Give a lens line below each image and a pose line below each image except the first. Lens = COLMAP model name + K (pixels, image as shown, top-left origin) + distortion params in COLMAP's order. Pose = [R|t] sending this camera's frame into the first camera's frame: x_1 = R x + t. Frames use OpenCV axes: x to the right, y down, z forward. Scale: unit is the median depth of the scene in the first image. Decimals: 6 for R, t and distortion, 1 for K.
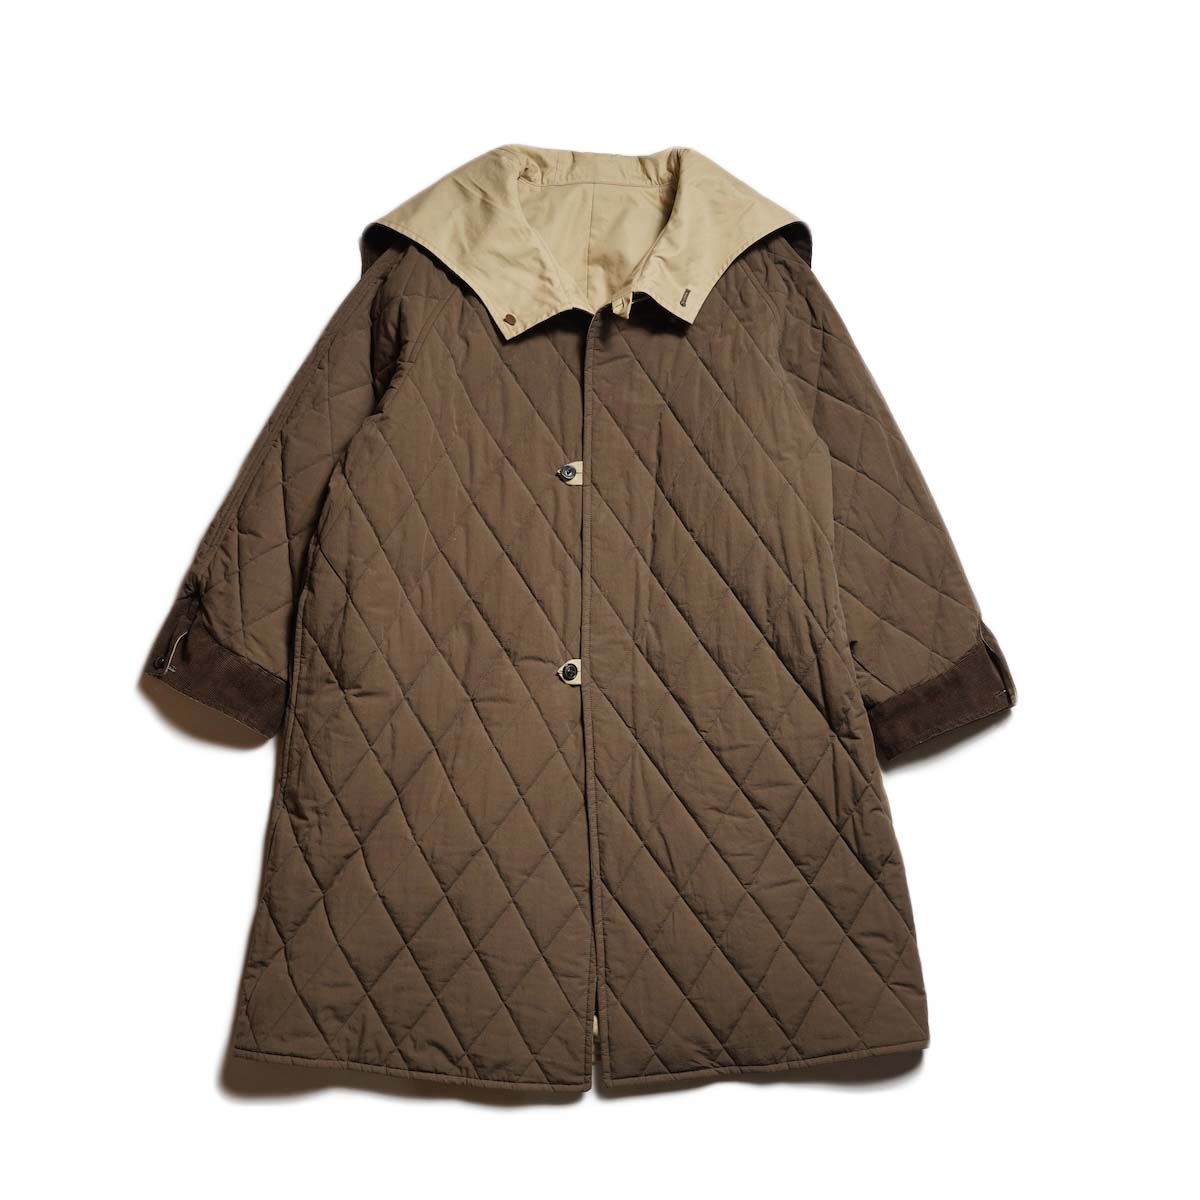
lens RADIAL K [[1527.3, 0, 600.0], [0, 1527.3, 600.0], [0, 0, 1]] dist [0.010832, 0.054413]
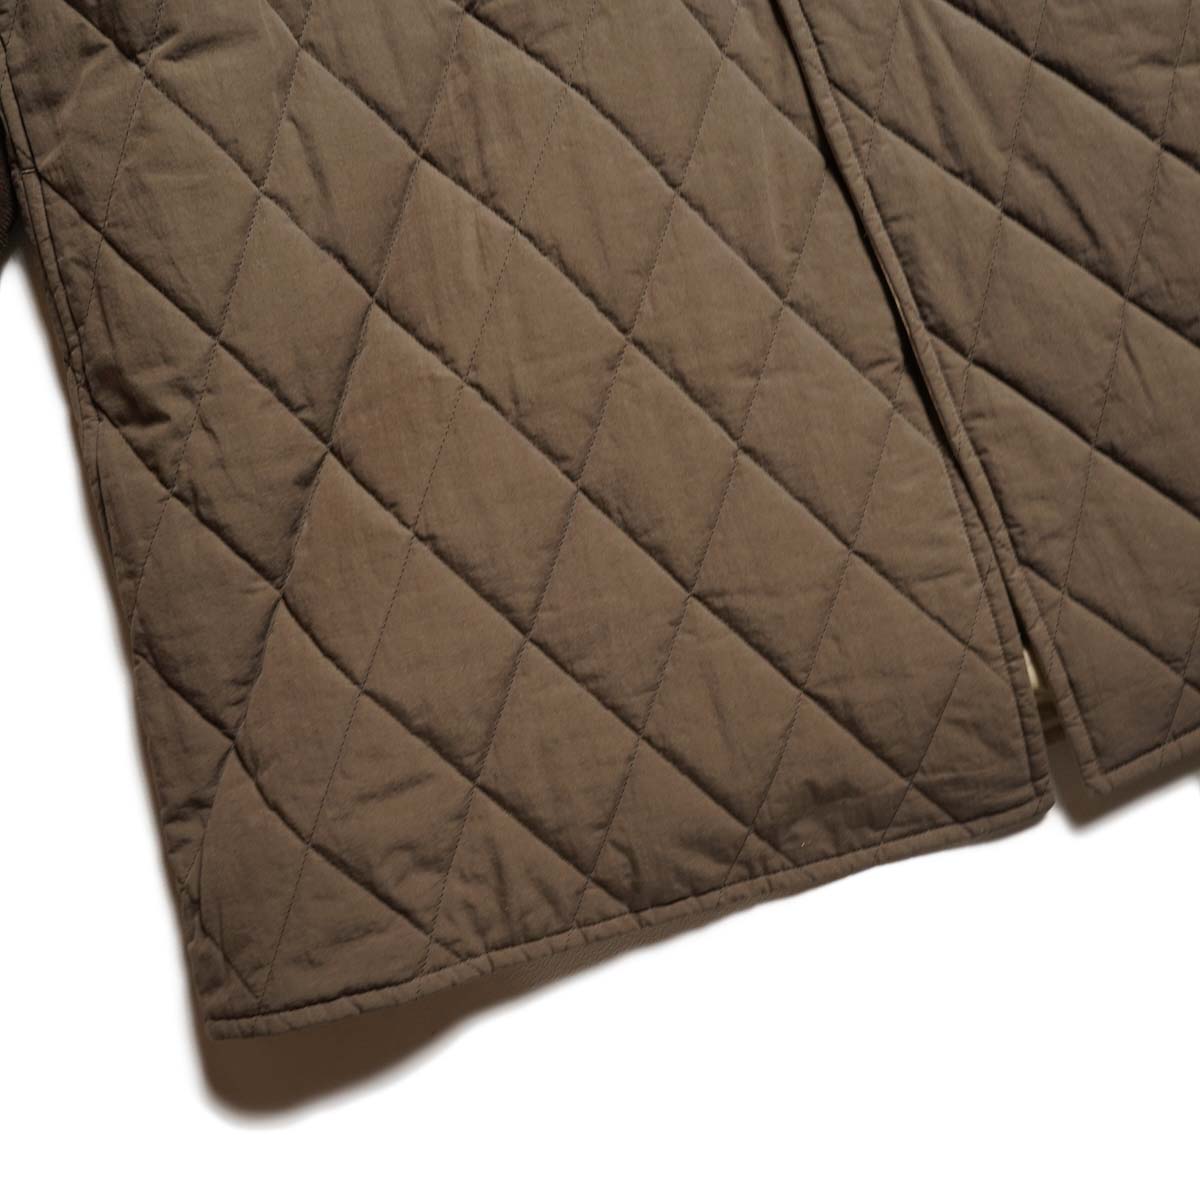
lens RADIAL K [[1515.8, 0, 617.7], [0, 1515.8, 600.2], [0, 0, 1]] dist [-0.007903, -0.006508]
pose [[0.942296, -0.330483, 0.053478, -0.120658], [0.317606, 0.932981, 0.169332, 0.156234], [-0.105855, -0.142576, 0.984107, 0.607862]]
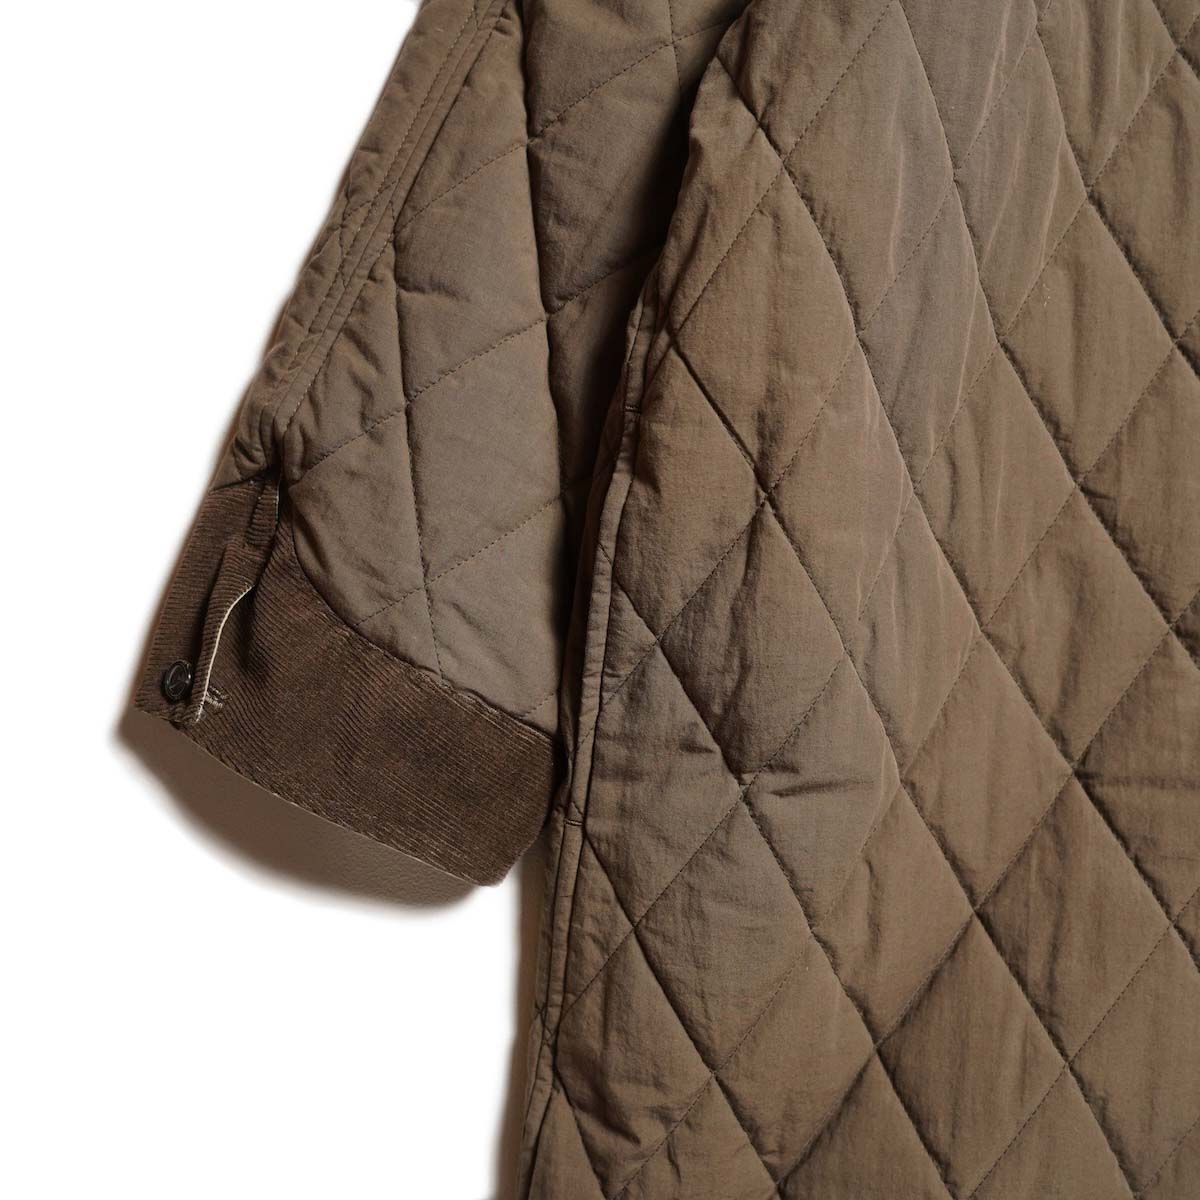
lens RADIAL K [[1515.8, 0, 617.7], [0, 1515.8, 600.2], [0, 0, 1]] dist [-0.007903, -0.006508]
pose [[0.999864, -0.010101, 0.013074, -0.197817], [0.007565, 0.983408, 0.181252, -0.038372], [-0.014688, -0.181128, 0.983350, 0.681201]]
